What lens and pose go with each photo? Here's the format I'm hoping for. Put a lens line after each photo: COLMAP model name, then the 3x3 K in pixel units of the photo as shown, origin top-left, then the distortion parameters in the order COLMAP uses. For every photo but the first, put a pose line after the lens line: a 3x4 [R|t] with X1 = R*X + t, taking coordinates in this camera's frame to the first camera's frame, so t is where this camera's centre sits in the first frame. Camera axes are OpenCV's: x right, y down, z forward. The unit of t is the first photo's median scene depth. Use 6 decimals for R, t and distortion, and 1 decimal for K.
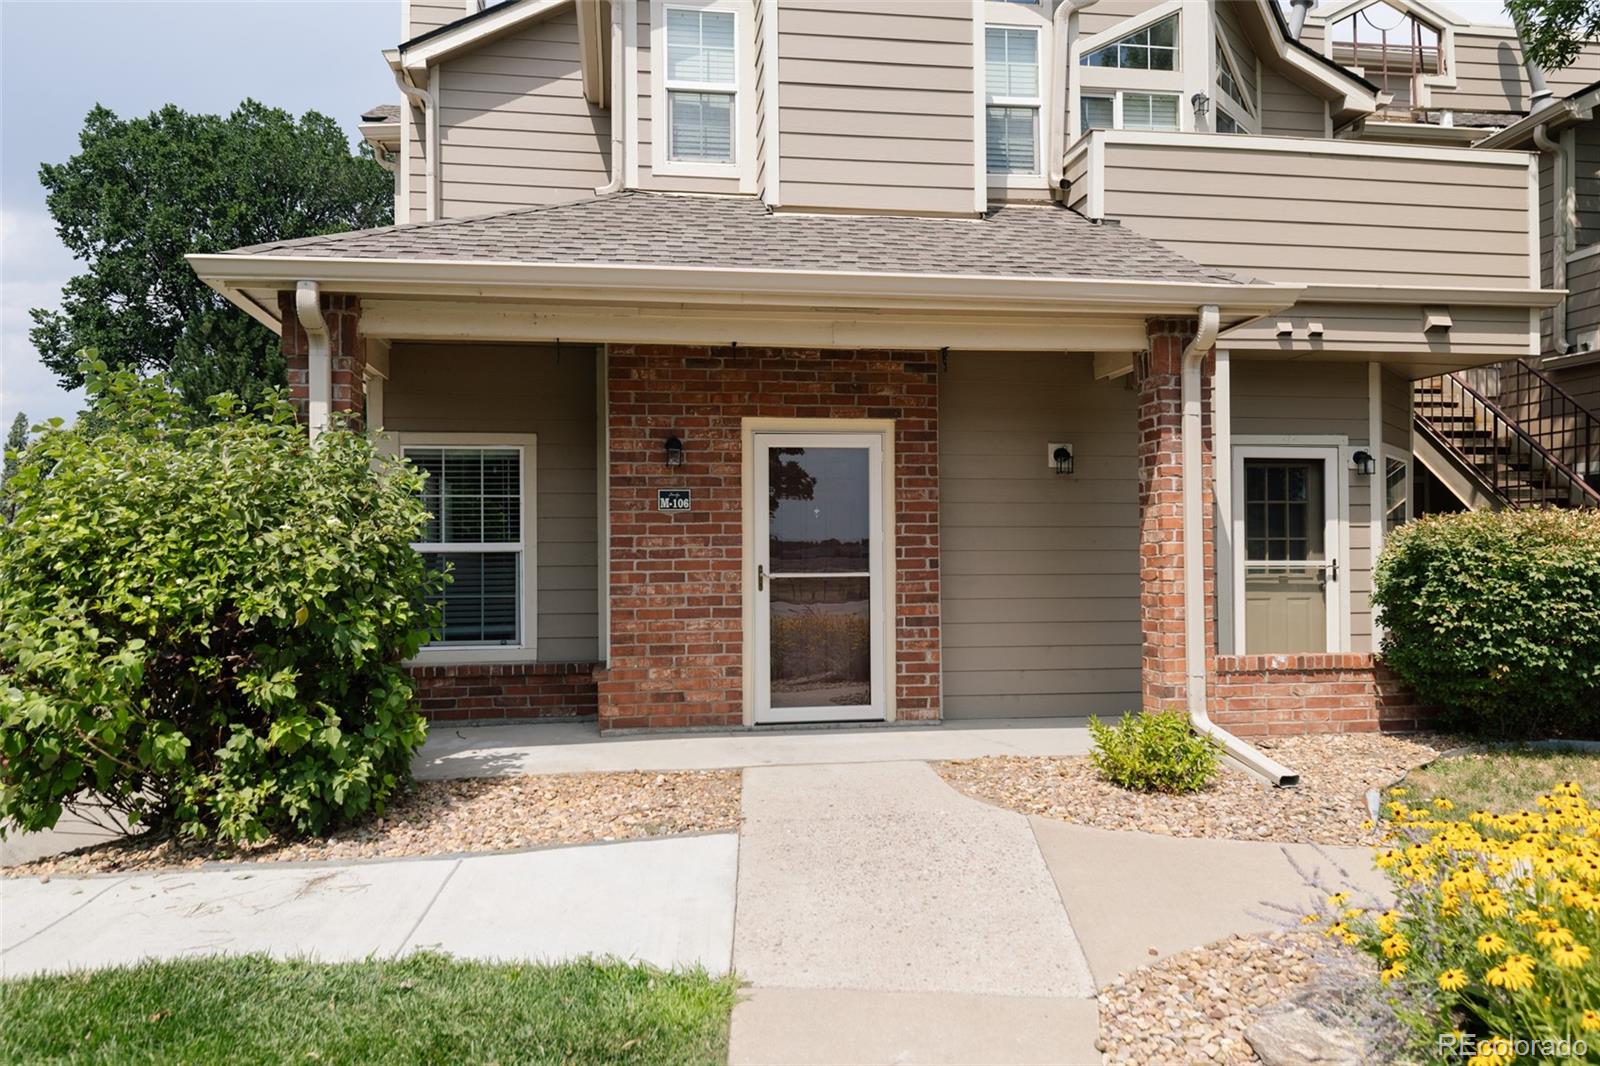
lens RADIAL K [[1539.7, 0, 789.8], [0, 1539.7, 487.3], [0, 0, 1]] dist [-0.001313, 0.000000]
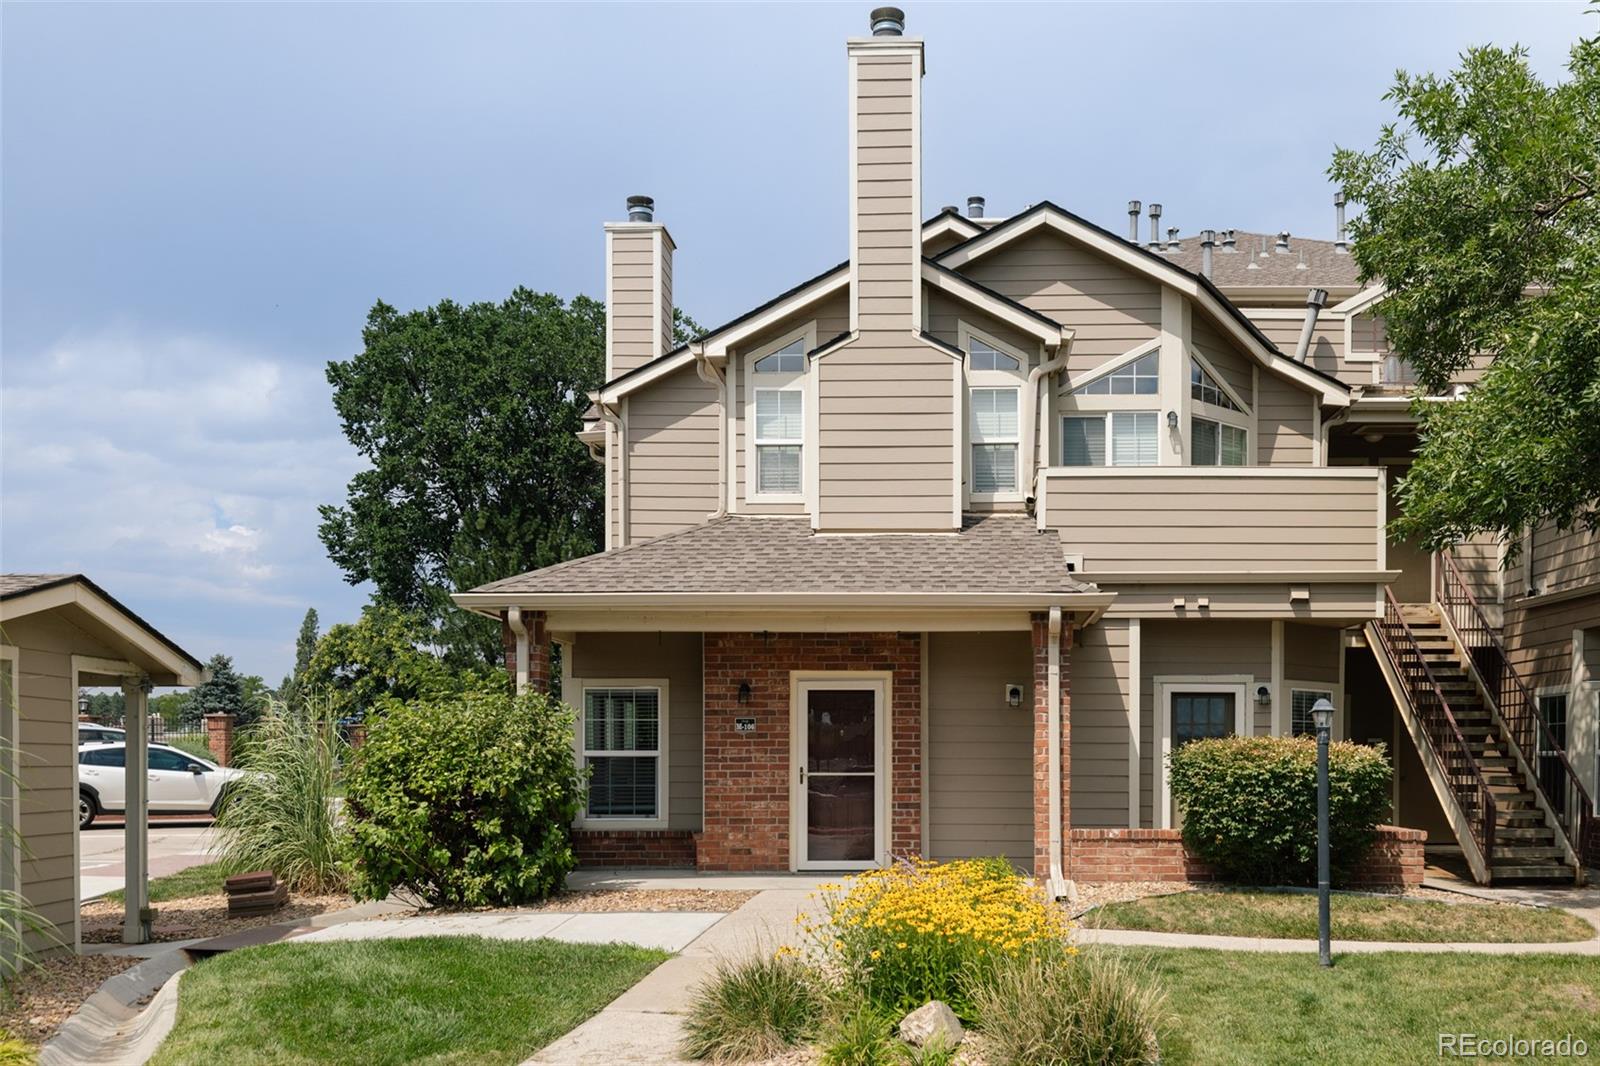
lens RADIAL K [[2877.6, 0, 801.3], [0, 2877.6, 536.5], [0, 0, 1]] dist [0.069511, 0.000000]
pose [[0.965491, -0.011315, -0.260189, 0.722570], [0.005011, 0.999678, -0.024879, -0.106893], [0.260387, 0.022716, 0.965237, -1.760112]]
